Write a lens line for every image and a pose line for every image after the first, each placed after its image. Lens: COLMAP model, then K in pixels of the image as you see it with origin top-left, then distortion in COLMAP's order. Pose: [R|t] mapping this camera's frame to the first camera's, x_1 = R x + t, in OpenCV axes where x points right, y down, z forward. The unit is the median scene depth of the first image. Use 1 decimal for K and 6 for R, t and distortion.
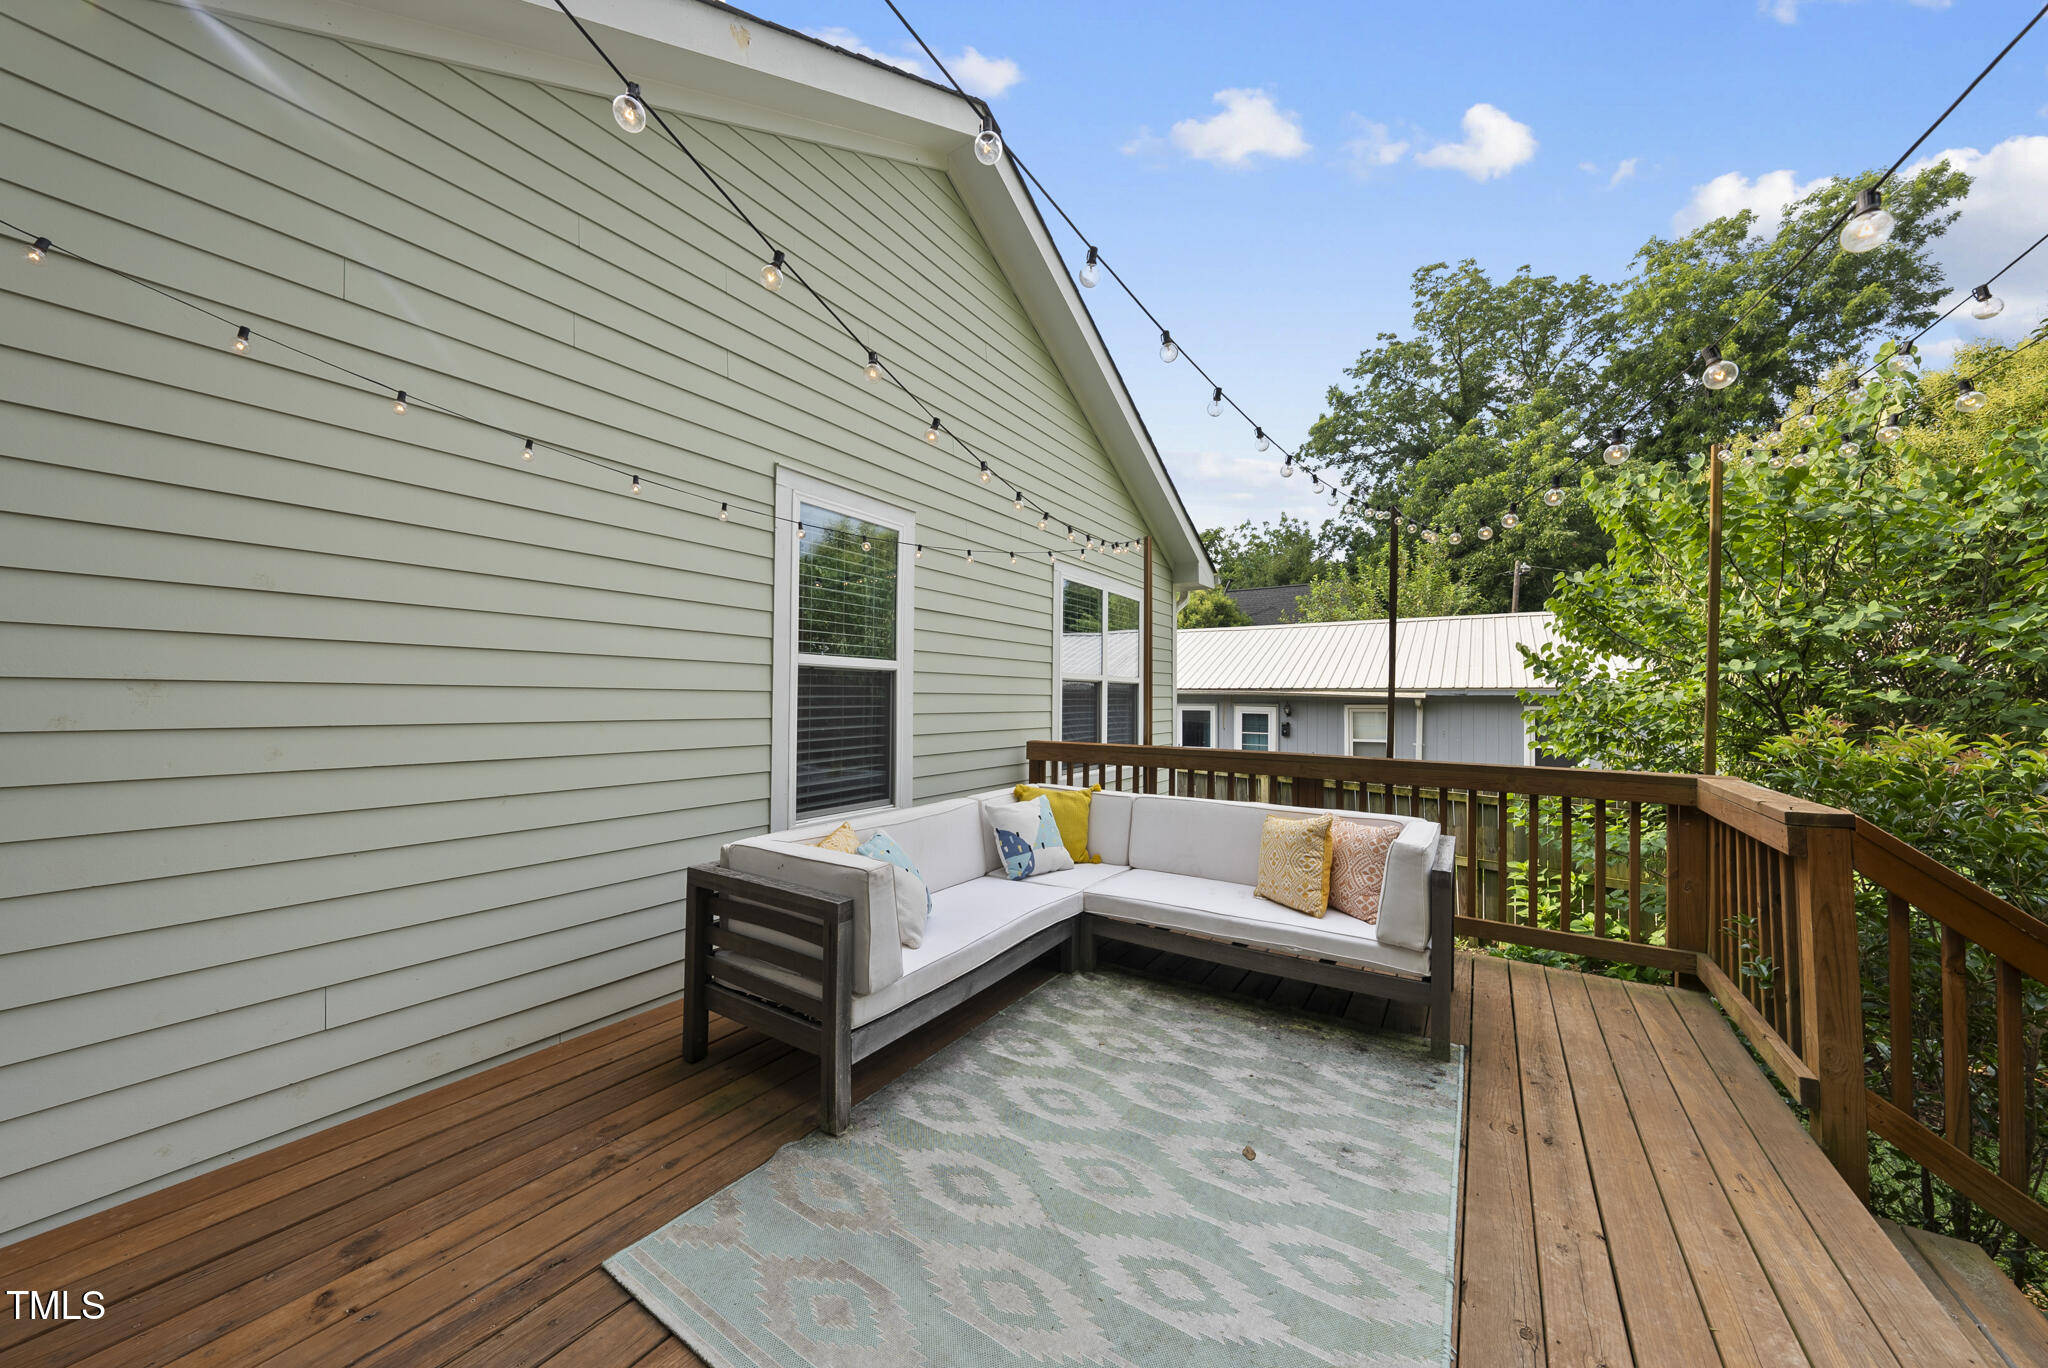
lens RADIAL K [[703.0, 0, 1024.6], [0, 703.0, 683.1], [0, 0, 1]] dist [-0.003139, 0.000381]
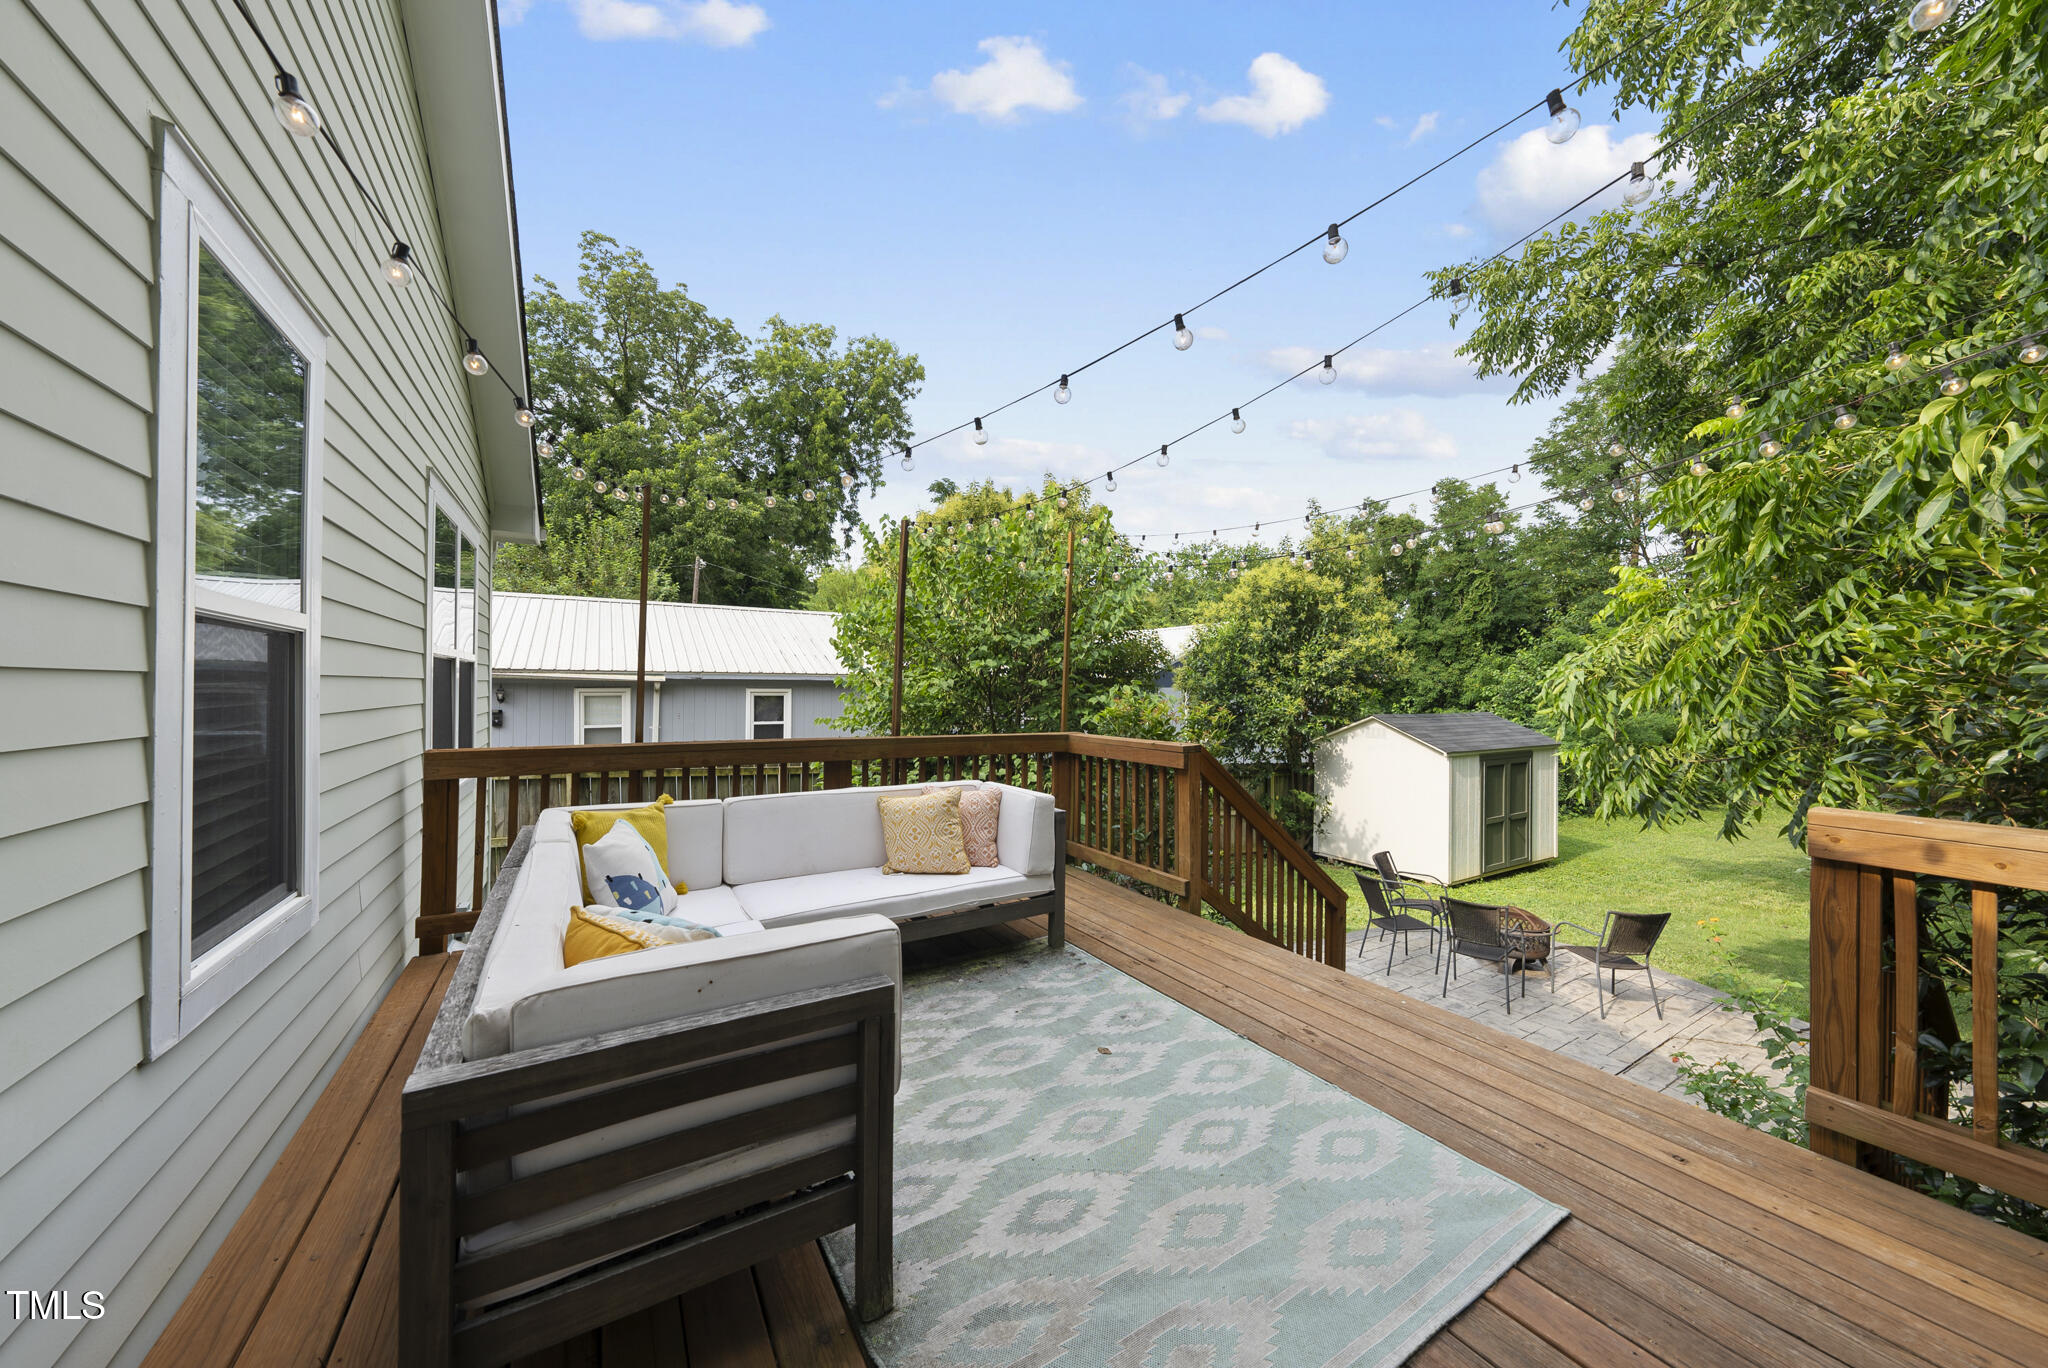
lens RADIAL K [[703.0, 0, 1031.6], [0, 703.0, 684.0], [0, 0, 1]] dist [-0.003139, 0.000381]
pose [[0.419419, -0.000254, 0.907793, -0.404474], [-0.024666, 0.999628, 0.011676, 0.000526], [-0.907458, -0.027288, 0.419257, 0.280509]]
